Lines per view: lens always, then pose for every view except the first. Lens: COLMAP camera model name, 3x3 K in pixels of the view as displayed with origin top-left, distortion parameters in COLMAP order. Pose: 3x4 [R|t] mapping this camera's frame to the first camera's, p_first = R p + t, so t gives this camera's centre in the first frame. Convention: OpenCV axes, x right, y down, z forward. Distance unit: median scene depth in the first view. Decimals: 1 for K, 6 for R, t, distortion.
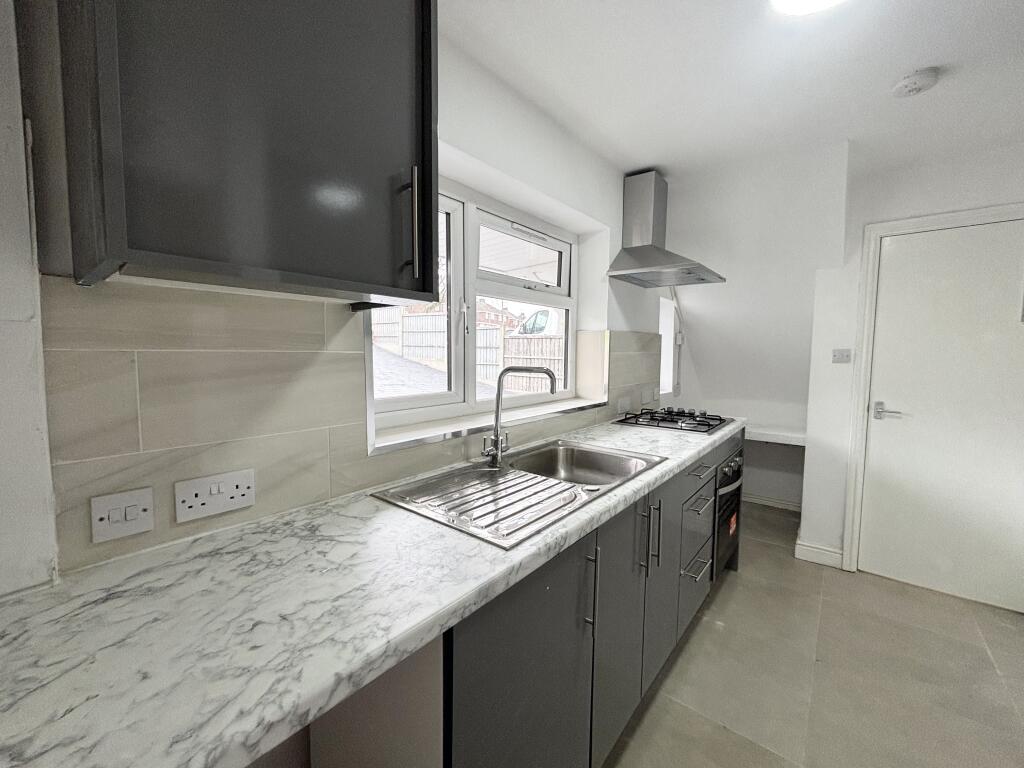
lens RADIAL K [[407.1, 0, 510.8], [0, 407.1, 382.1], [0, 0, 1]] dist [0.000732, 0.000181]
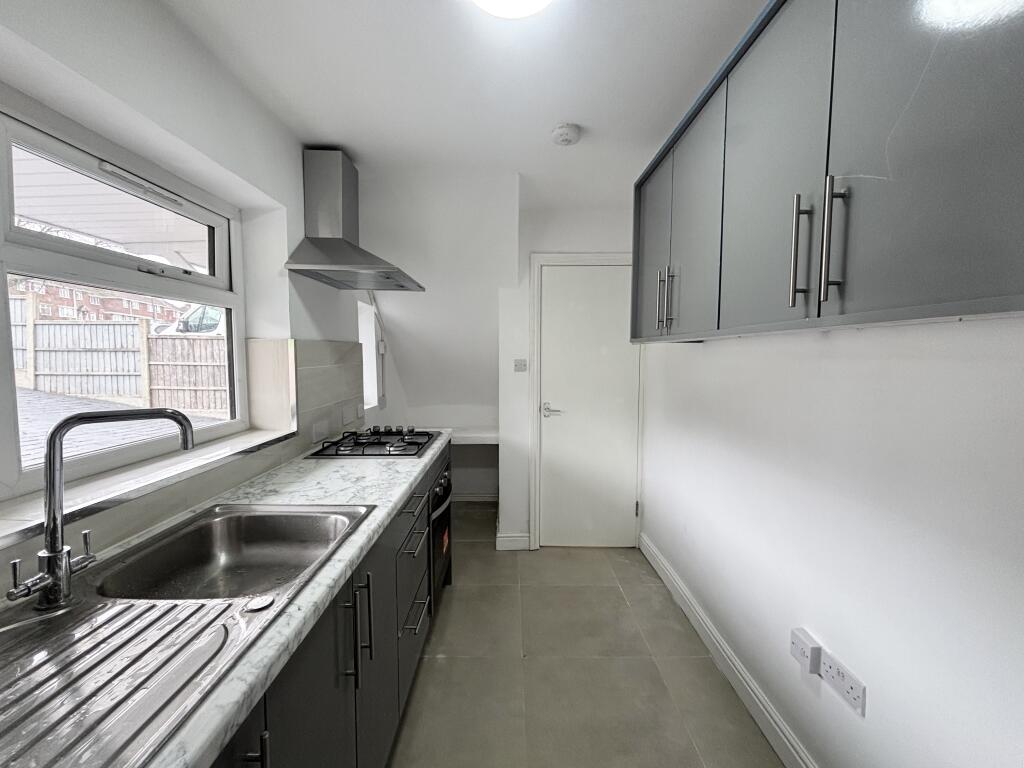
lens RADIAL K [[407.1, 0, 510.8], [0, 407.1, 382.1], [0, 0, 1]] dist [0.000732, 0.000181]
pose [[0.767998, -0.051949, 0.638342, 0.062098], [0.052653, 0.998452, 0.017908, -0.039963], [-0.638284, 0.019857, 0.769544, 0.142553]]
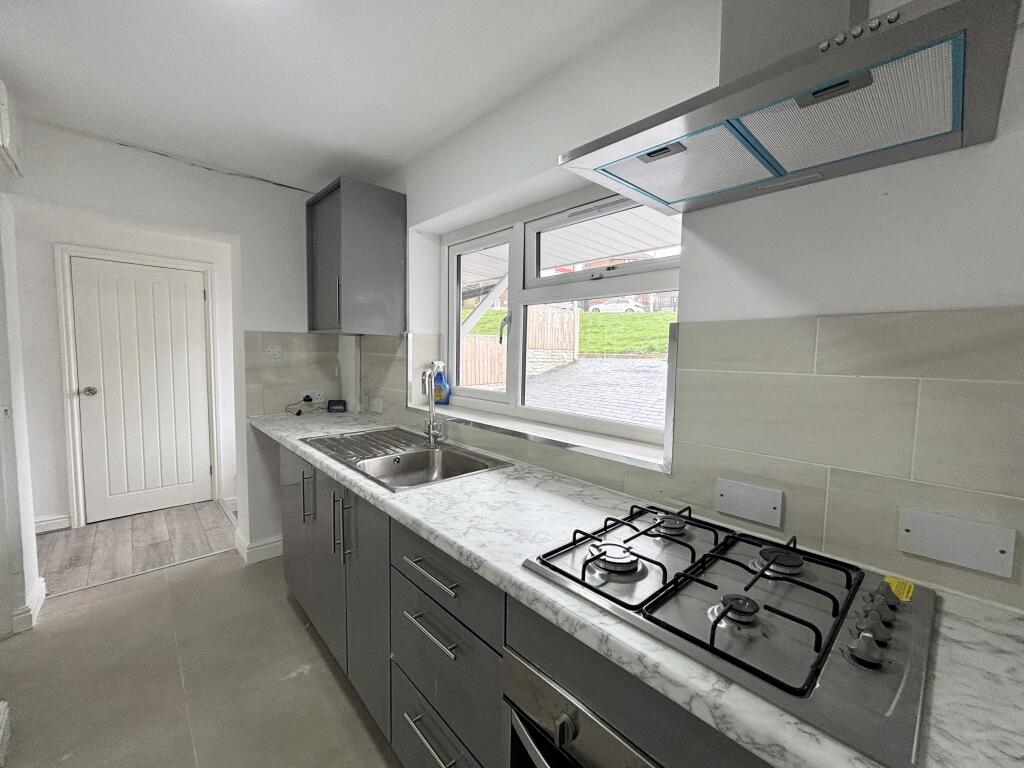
lens RADIAL K [[416.8, 0, 549.5], [0, 416.8, 414.9], [0, 0, 1]] dist [-0.000434, 0.000053]
pose [[-0.081826, 0.119039, -0.989512, 0.813670], [-0.115828, 0.984978, 0.128071, -0.068339], [0.989893, 0.125093, -0.066809, 0.950240]]
